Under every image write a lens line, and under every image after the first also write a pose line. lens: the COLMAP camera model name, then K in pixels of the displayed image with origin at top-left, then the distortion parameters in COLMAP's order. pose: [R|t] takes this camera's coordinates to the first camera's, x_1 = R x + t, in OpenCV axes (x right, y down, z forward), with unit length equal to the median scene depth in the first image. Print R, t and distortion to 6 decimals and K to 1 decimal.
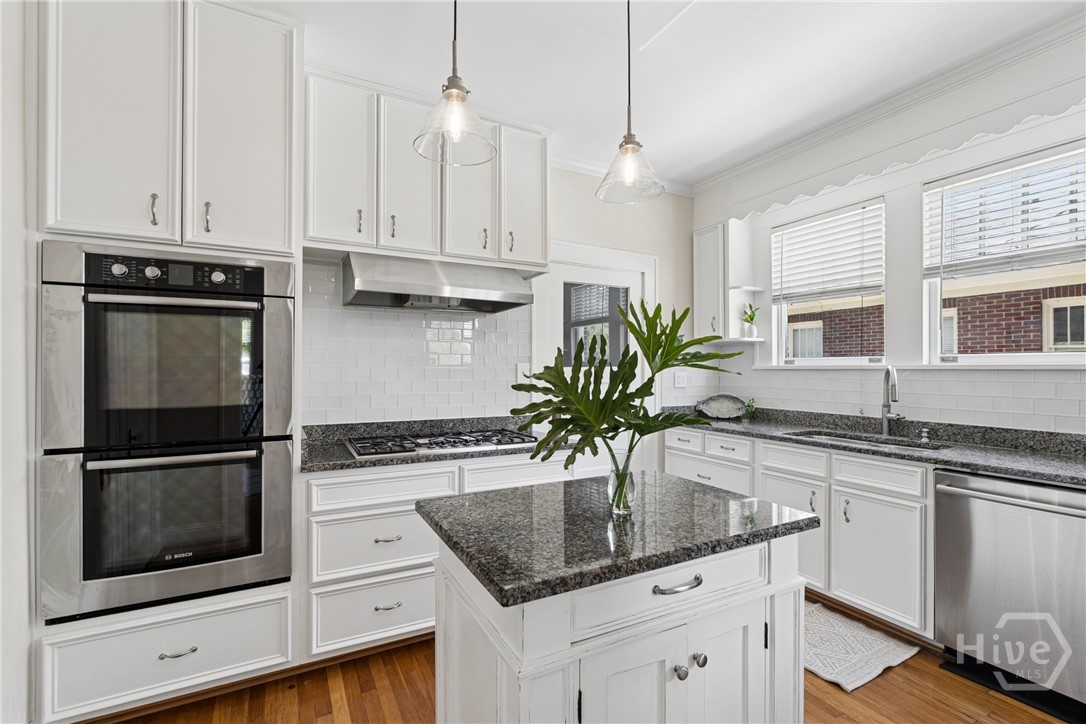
lens RADIAL K [[485.1, 0, 537.0], [0, 485.1, 366.7], [0, 0, 1]] dist [-0.005317, -0.000012]
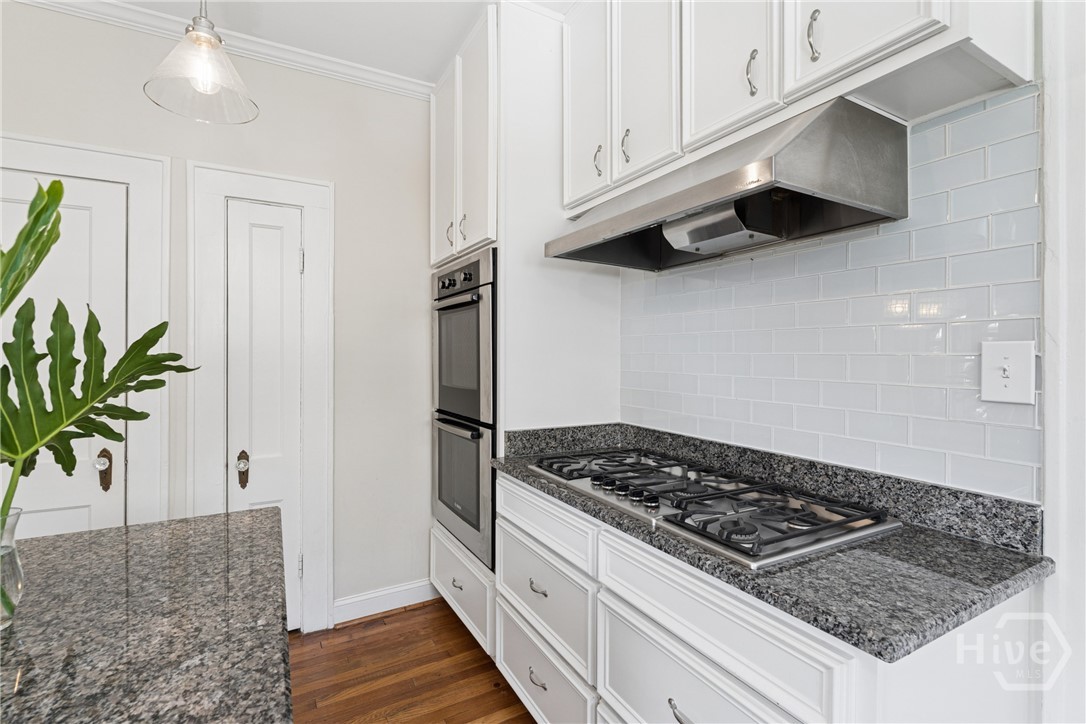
lens RADIAL K [[485.1, 0, 534.8], [0, 485.1, 357.7], [0, 0, 1]] dist [-0.005317, -0.000012]
pose [[0.012045, -0.000130, -0.999927, 0.481172], [0.002950, 0.999996, -0.000094, 0.007506], [0.999923, -0.002949, 0.012045, 1.103798]]
